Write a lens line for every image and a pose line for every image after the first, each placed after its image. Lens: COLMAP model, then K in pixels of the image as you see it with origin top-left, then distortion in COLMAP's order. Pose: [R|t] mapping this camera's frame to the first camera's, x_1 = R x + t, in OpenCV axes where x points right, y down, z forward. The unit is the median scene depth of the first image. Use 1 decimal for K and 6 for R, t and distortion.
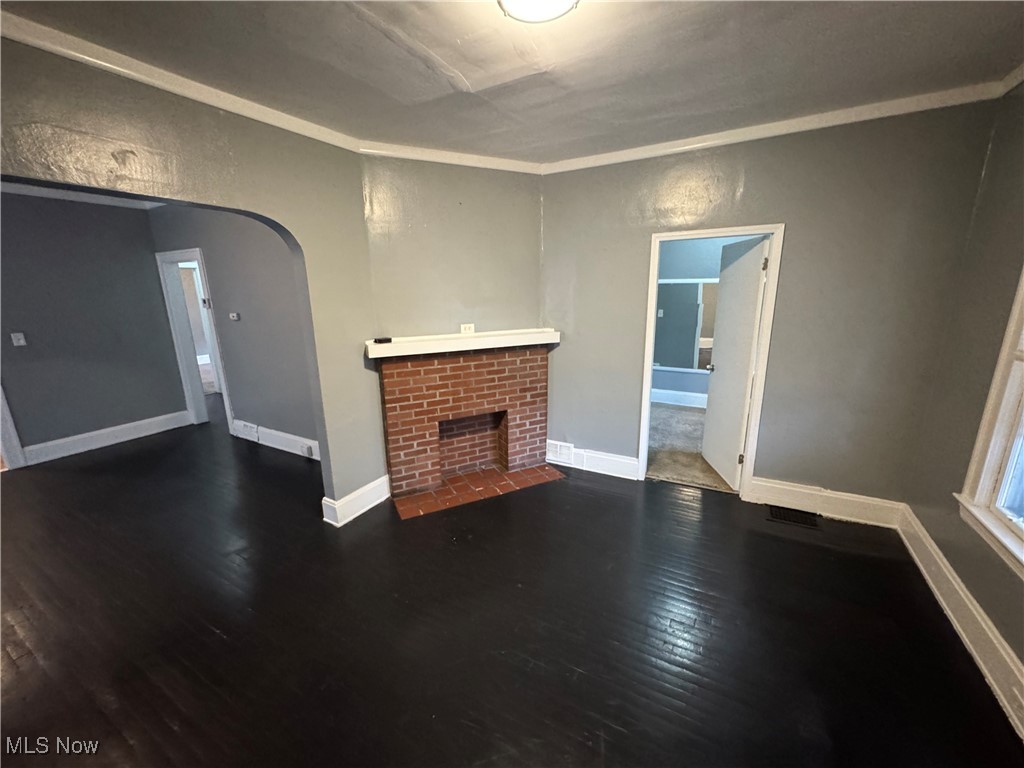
lens RADIAL K [[408.7, 0, 512.0], [0, 408.7, 384.0], [0, 0, 1]] dist [-0.003897, 0.000584]
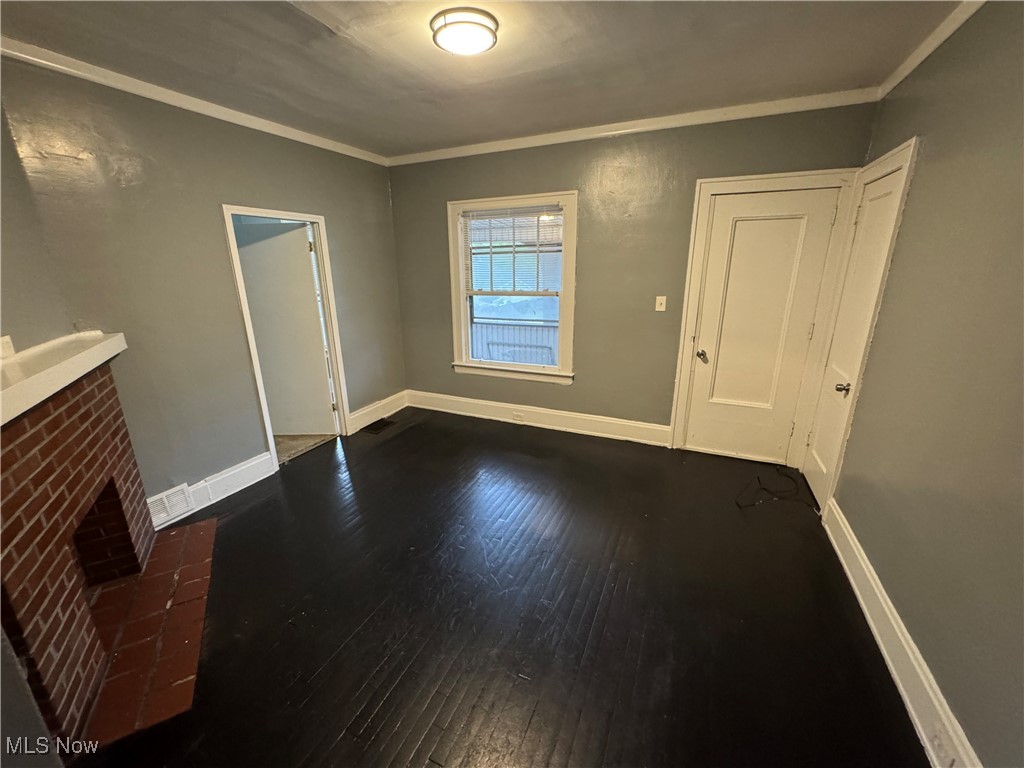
lens RADIAL K [[408.7, 0, 512.0], [0, 408.7, 384.0], [0, 0, 1]] dist [-0.003897, 0.000584]
pose [[-0.078879, -0.261003, 0.962110, -0.650943], [0.243022, 0.930965, 0.272479, -0.086337], [-0.966808, 0.255307, -0.010004, 0.478299]]
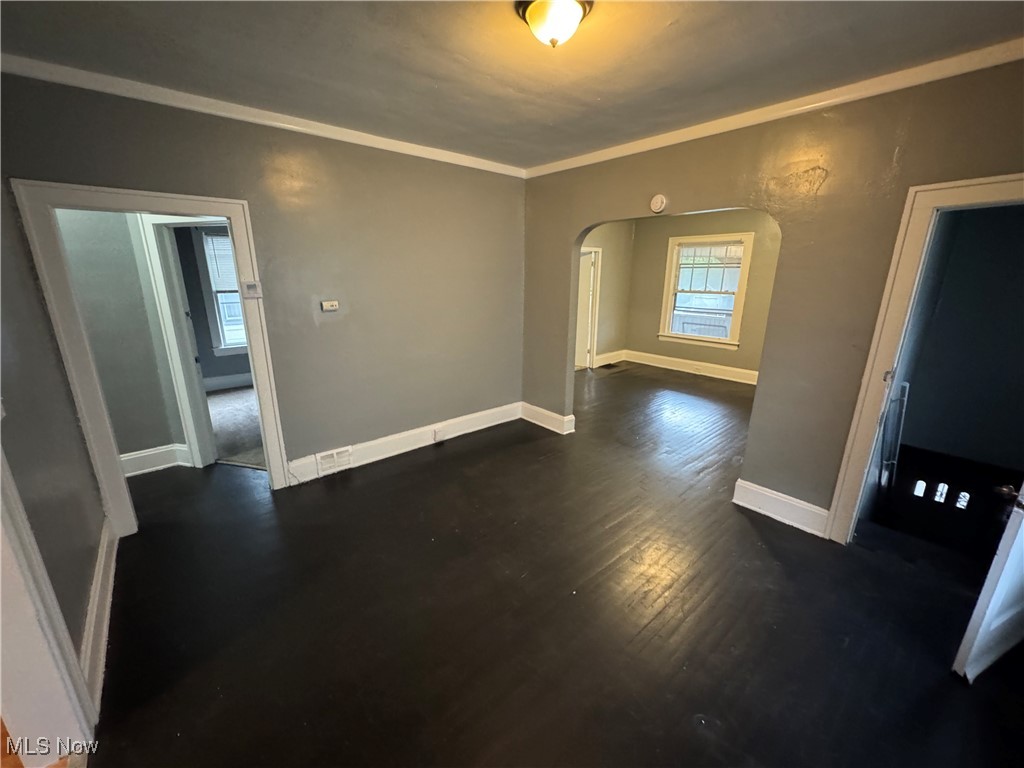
lens RADIAL K [[408.7, 0, 512.0], [0, 408.7, 384.0], [0, 0, 1]] dist [-0.003897, 0.000584]
pose [[0.341961, -0.235158, 0.909815, -1.670629], [0.212030, 0.962524, 0.169089, -0.110422], [-0.915481, 0.135086, 0.379006, 0.560500]]
